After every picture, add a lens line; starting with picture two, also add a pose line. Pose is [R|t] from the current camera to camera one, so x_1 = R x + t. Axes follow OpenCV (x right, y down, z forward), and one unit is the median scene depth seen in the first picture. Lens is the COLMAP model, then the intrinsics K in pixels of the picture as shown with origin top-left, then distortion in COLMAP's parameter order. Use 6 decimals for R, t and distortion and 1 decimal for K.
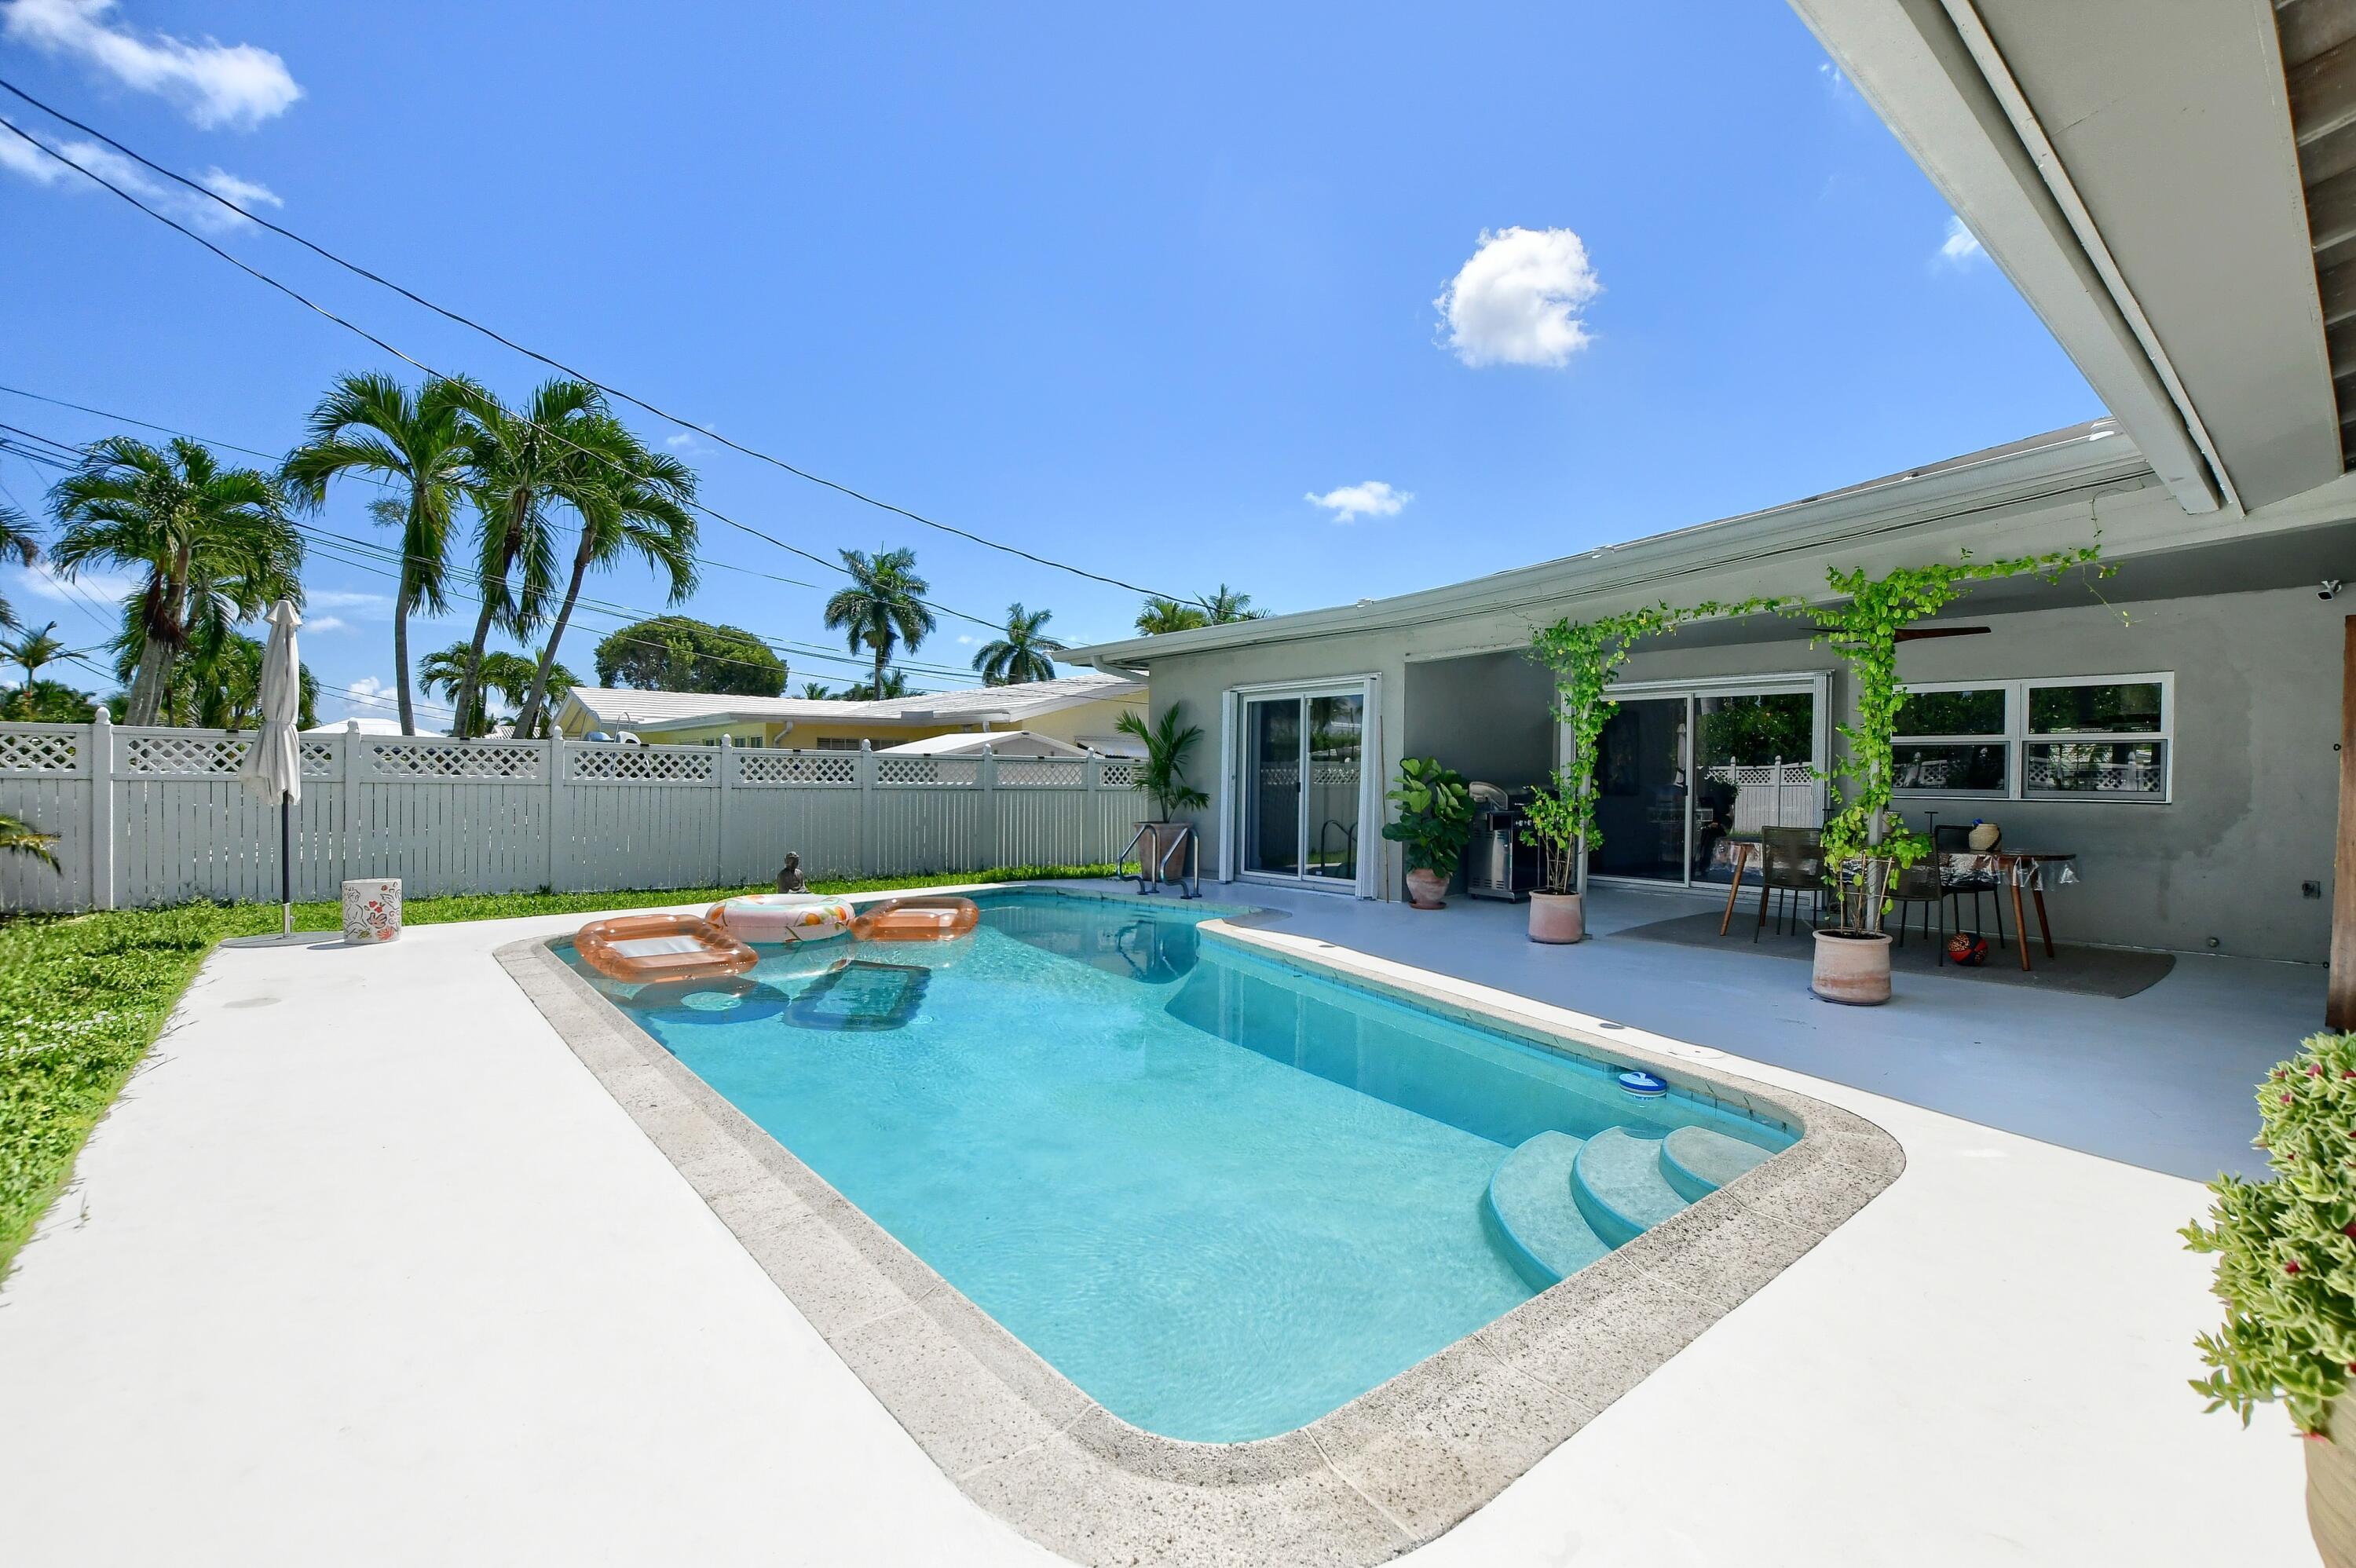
lens RADIAL K [[1037.4, 0, 1171.7], [0, 1037.4, 790.2], [0, 0, 1]] dist [-0.034209, 0.005827]
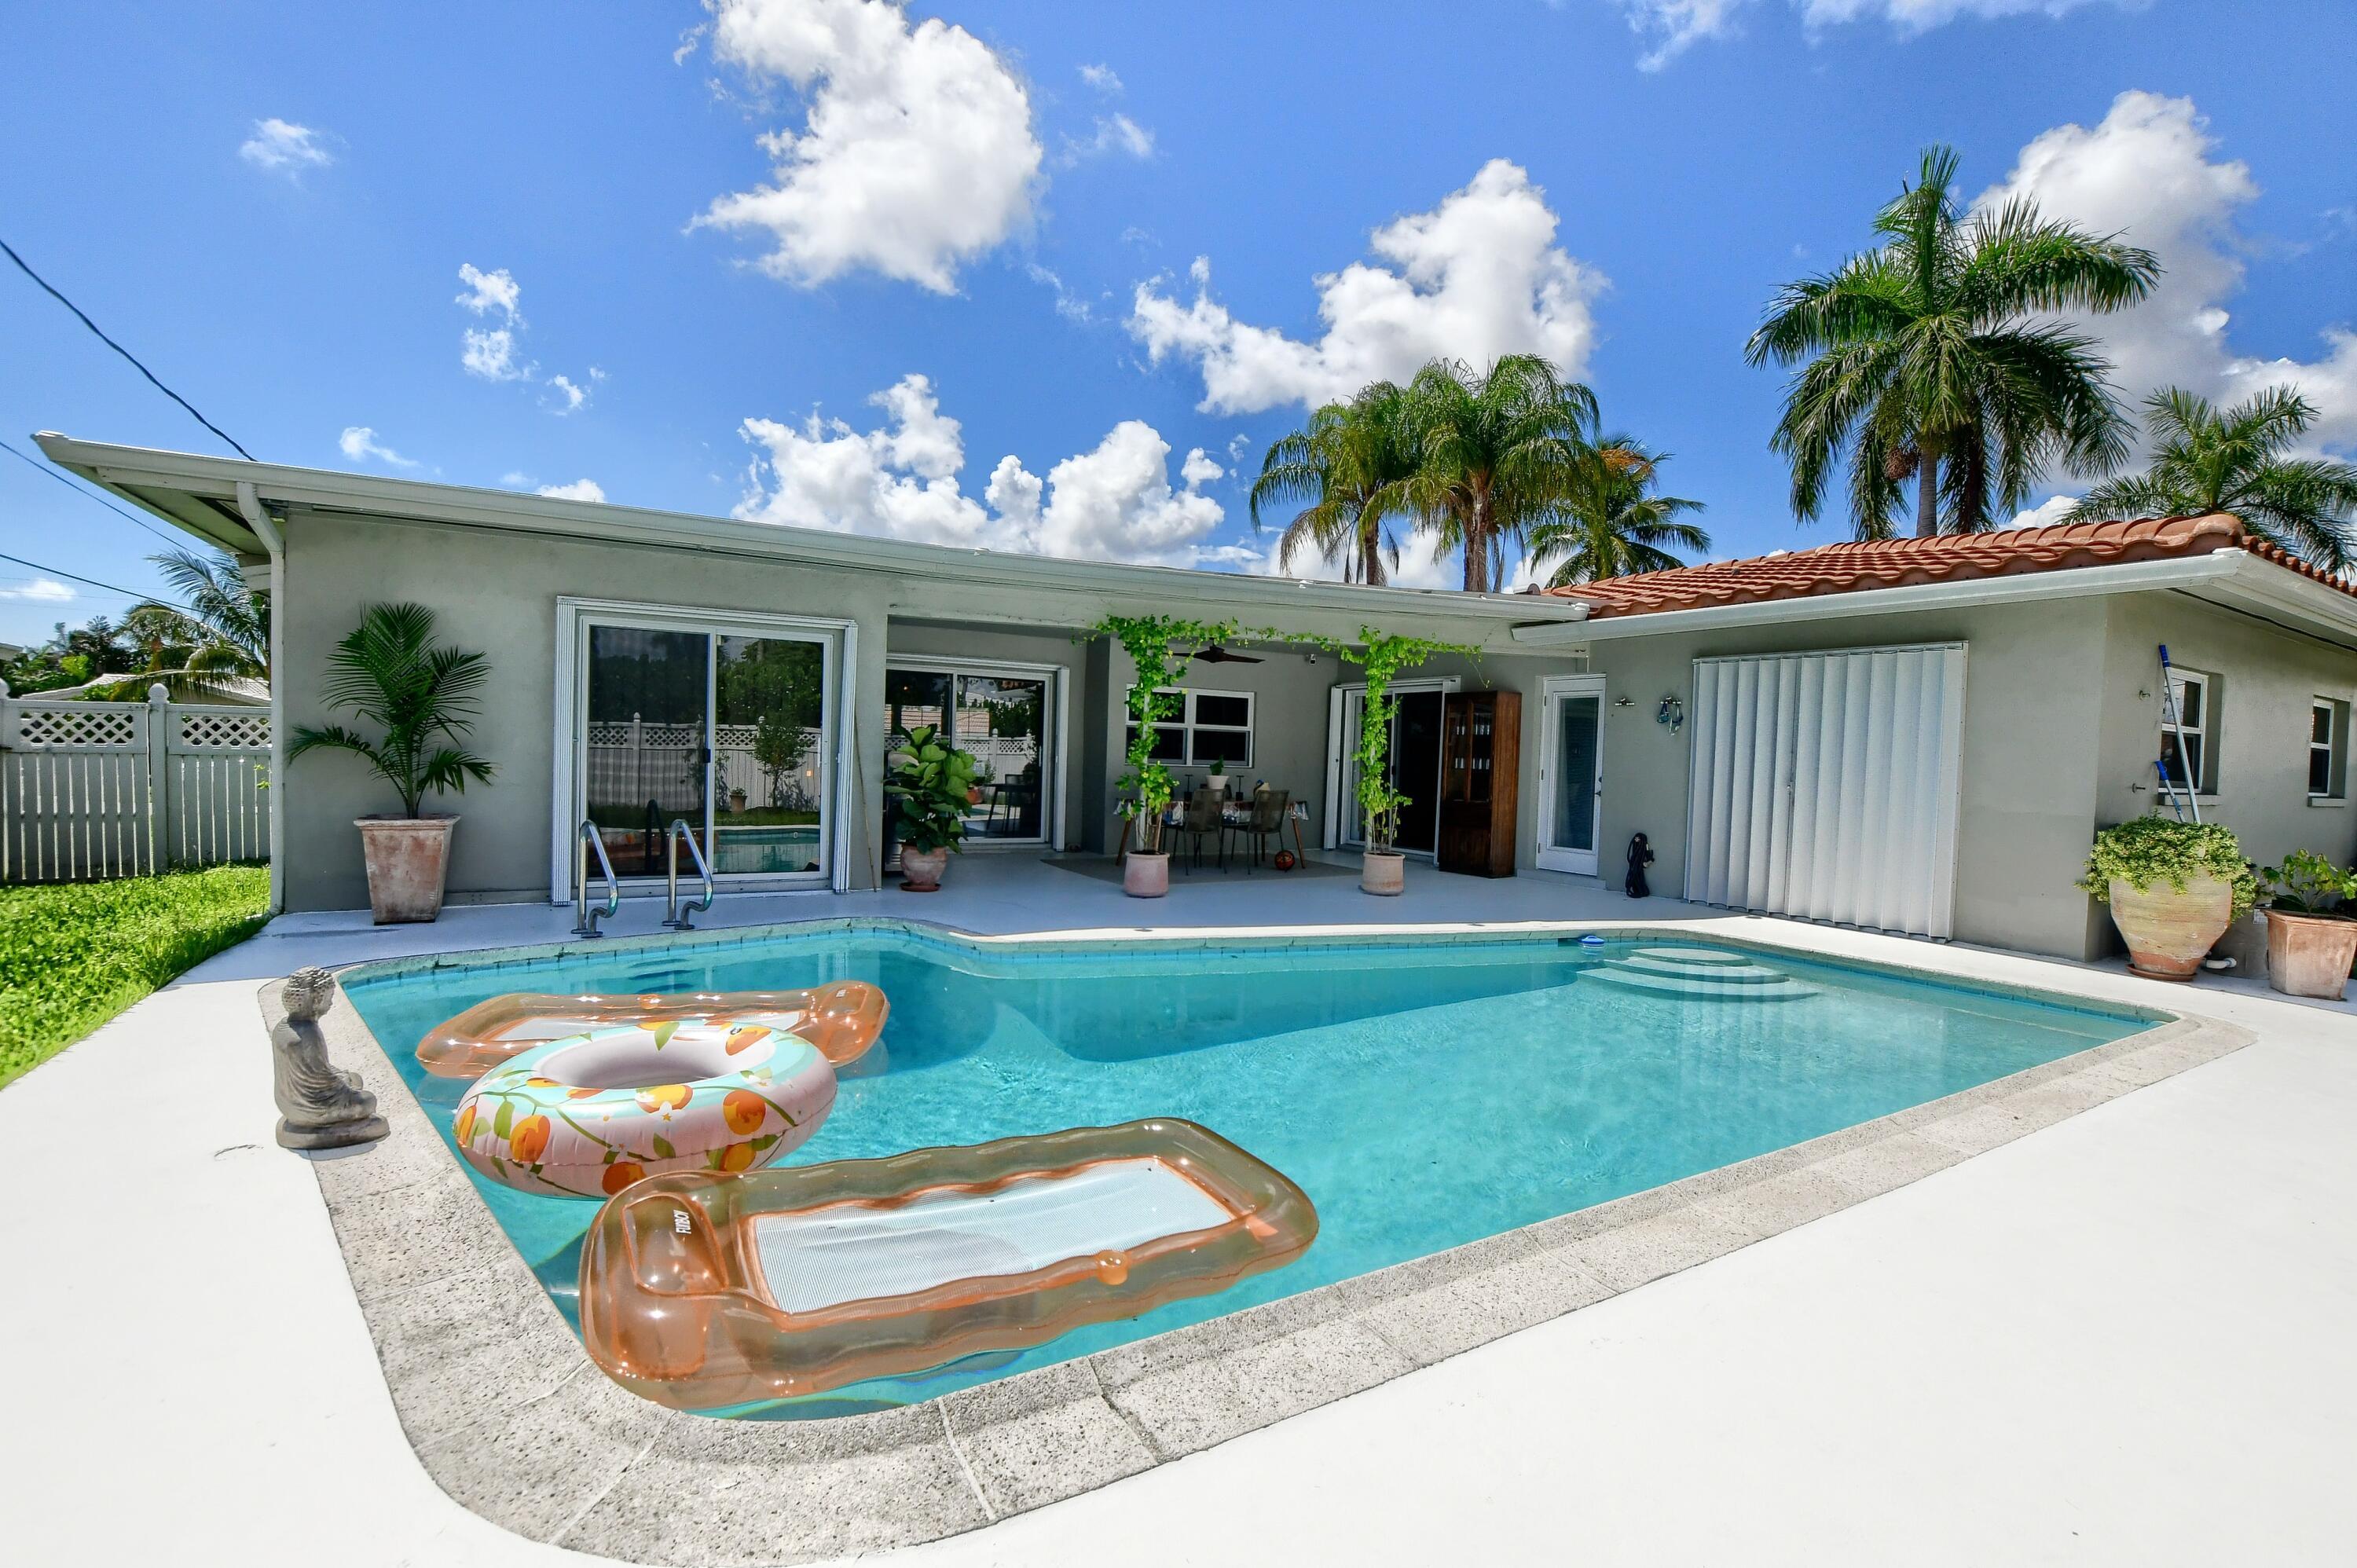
lens RADIAL K [[1037.8, 0, 1172.2], [0, 1037.8, 790.2], [0, 0, 1]] dist [-0.034209, 0.005827]
pose [[0.167223, -0.037335, 0.985212, -0.738994], [-0.015835, 0.999052, 0.040547, -0.017249], [-0.985792, -0.022381, 0.166473, 0.761400]]
